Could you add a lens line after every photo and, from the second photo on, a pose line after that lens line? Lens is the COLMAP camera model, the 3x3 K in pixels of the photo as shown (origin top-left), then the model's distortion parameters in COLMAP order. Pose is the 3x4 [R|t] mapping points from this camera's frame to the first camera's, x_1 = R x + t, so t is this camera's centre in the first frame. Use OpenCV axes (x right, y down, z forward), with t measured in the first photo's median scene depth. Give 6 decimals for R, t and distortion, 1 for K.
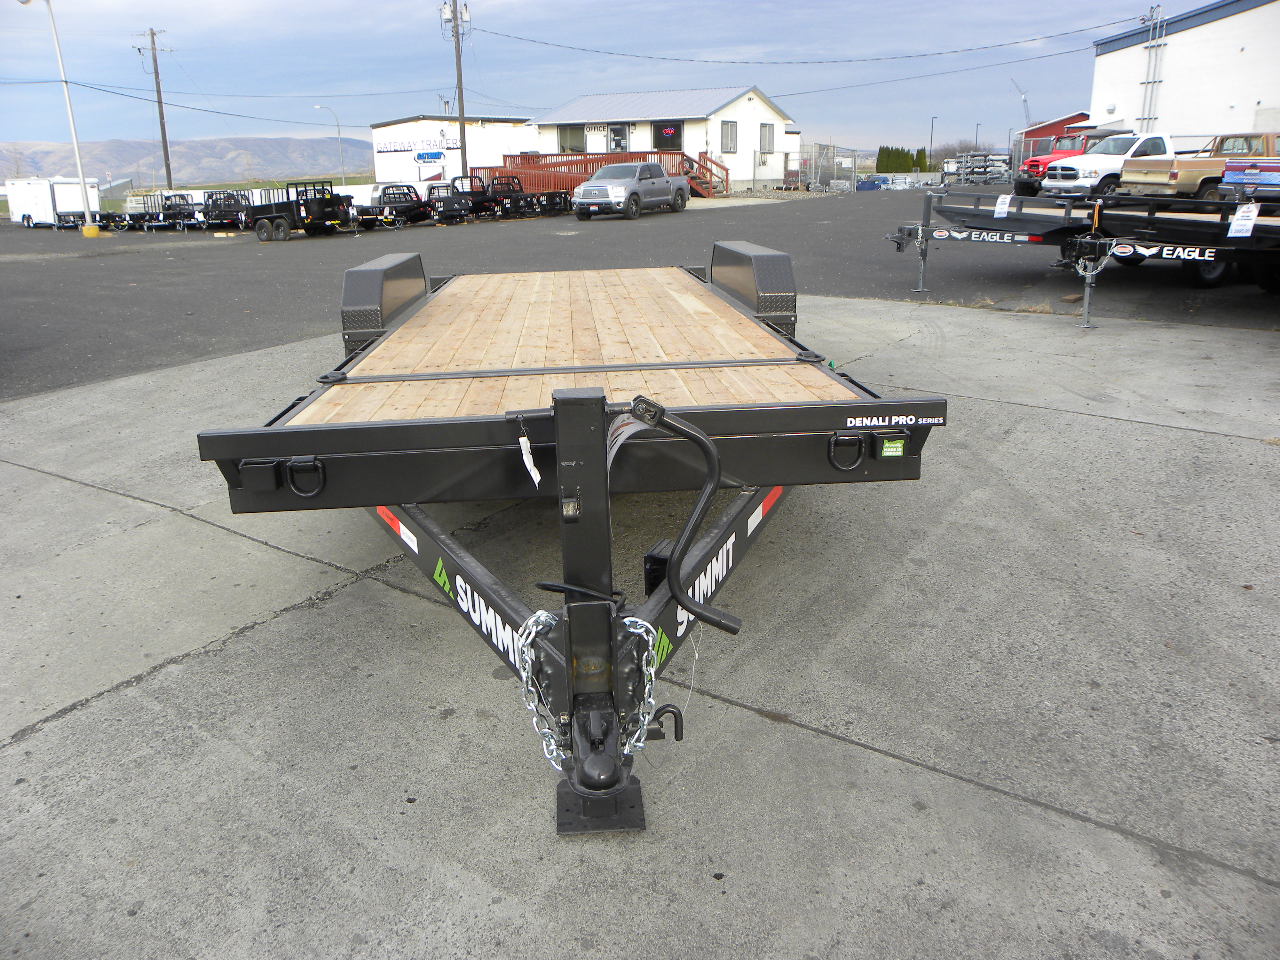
lens RADIAL K [[983.7, 0, 640.0], [0, 983.7, 480.0], [0, 0, 1]] dist [-0.155481, 0.113234]
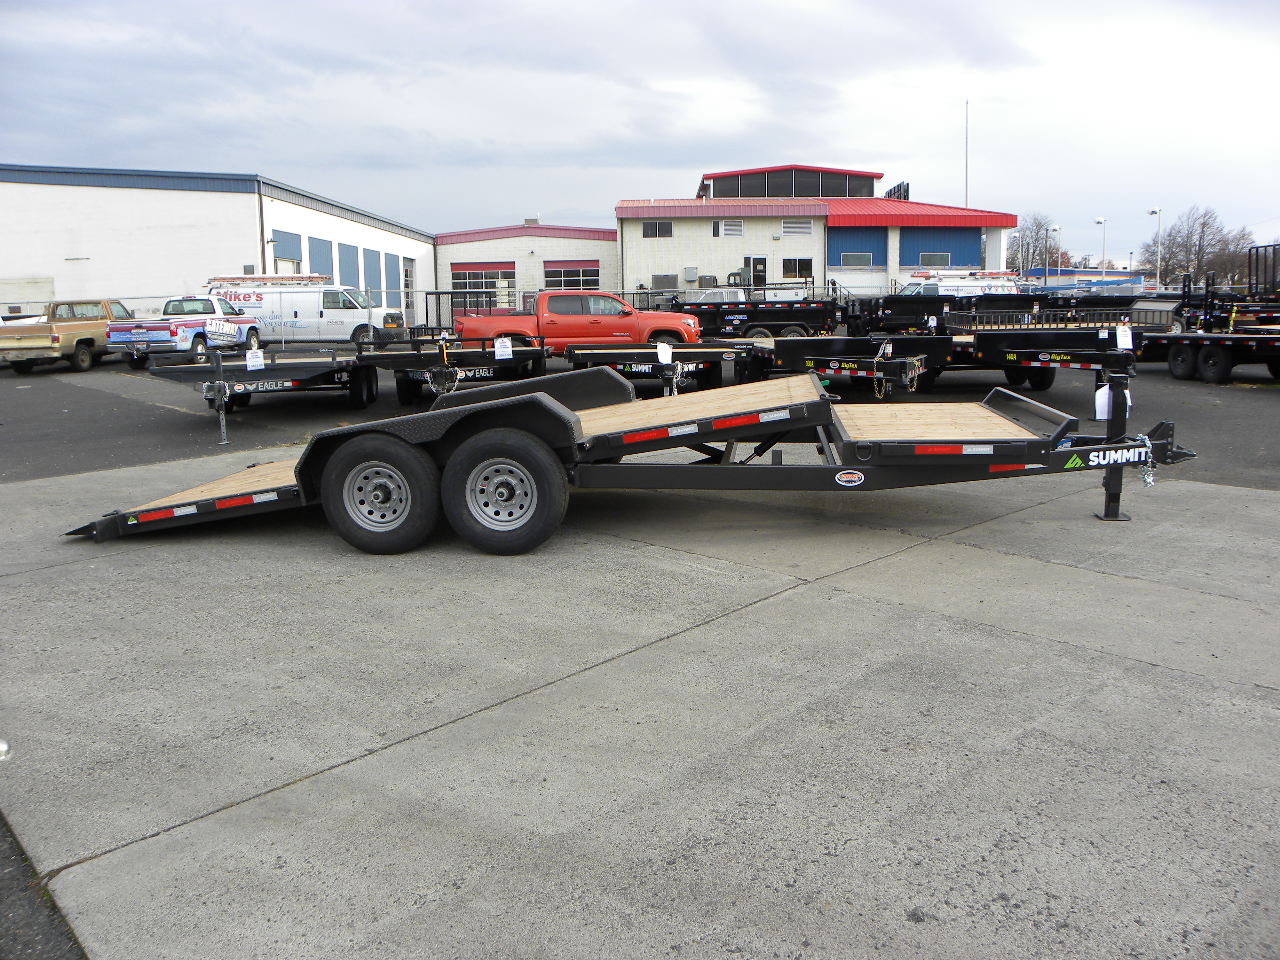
lens RADIAL K [[983.7, 0, 640.0], [0, 983.7, 480.0], [0, 0, 1]] dist [-0.155481, 0.113234]
pose [[0.210833, -0.161986, 0.964007, -0.342080], [0.323898, 0.942041, 0.087457, -0.053442], [-0.922301, 0.293802, 0.251080, 0.171252]]
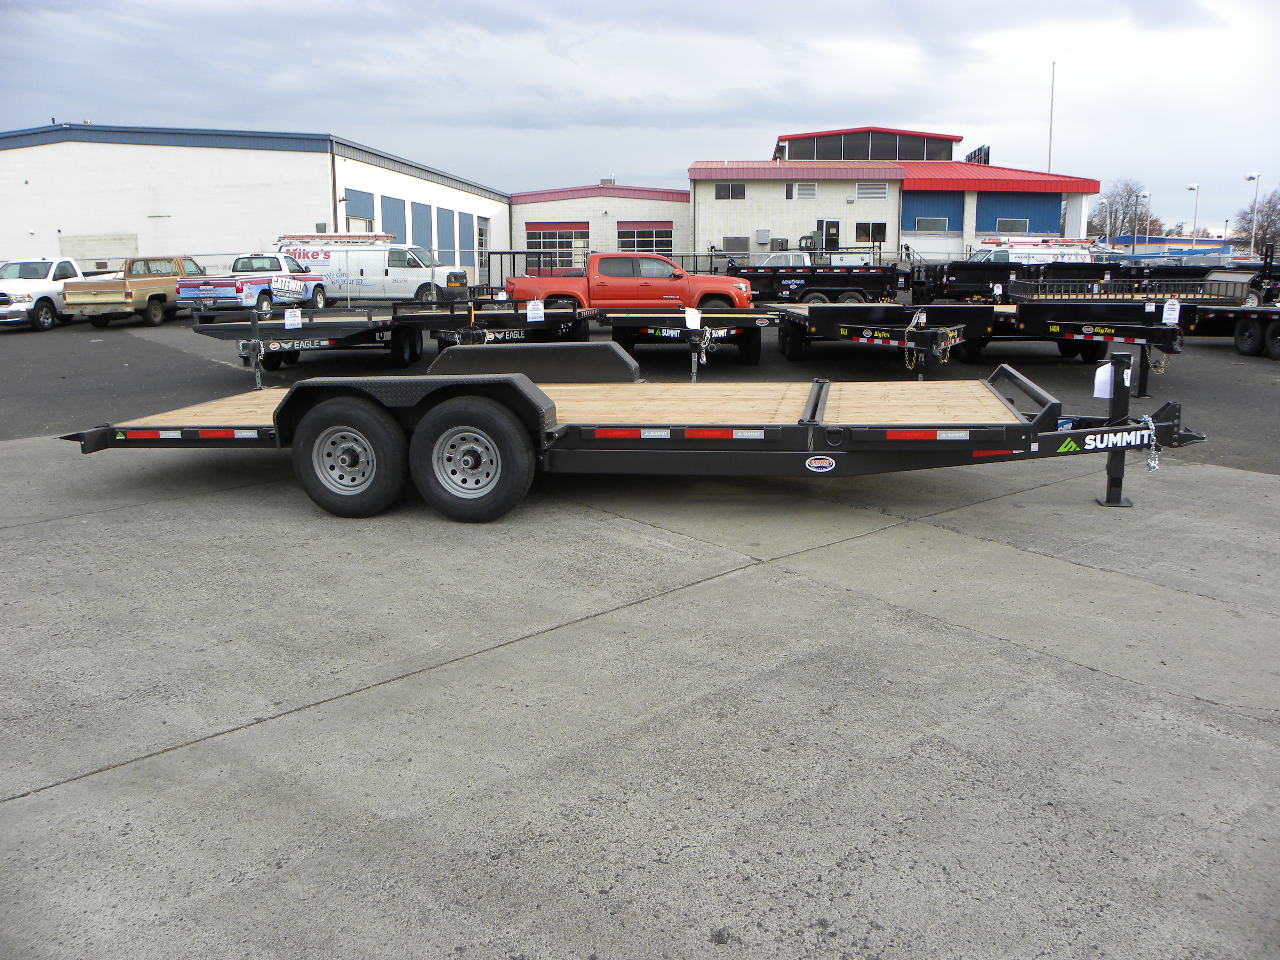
lens RADIAL K [[972.7, 0, 640.0], [0, 972.7, 480.0], [0, 0, 1]] dist [-0.156763, 0.110993]
pose [[0.291265, -0.194626, 0.936635, -0.326460], [0.305669, 0.946695, 0.101662, -0.046148], [-0.906494, 0.256689, 0.335230, 0.143808]]
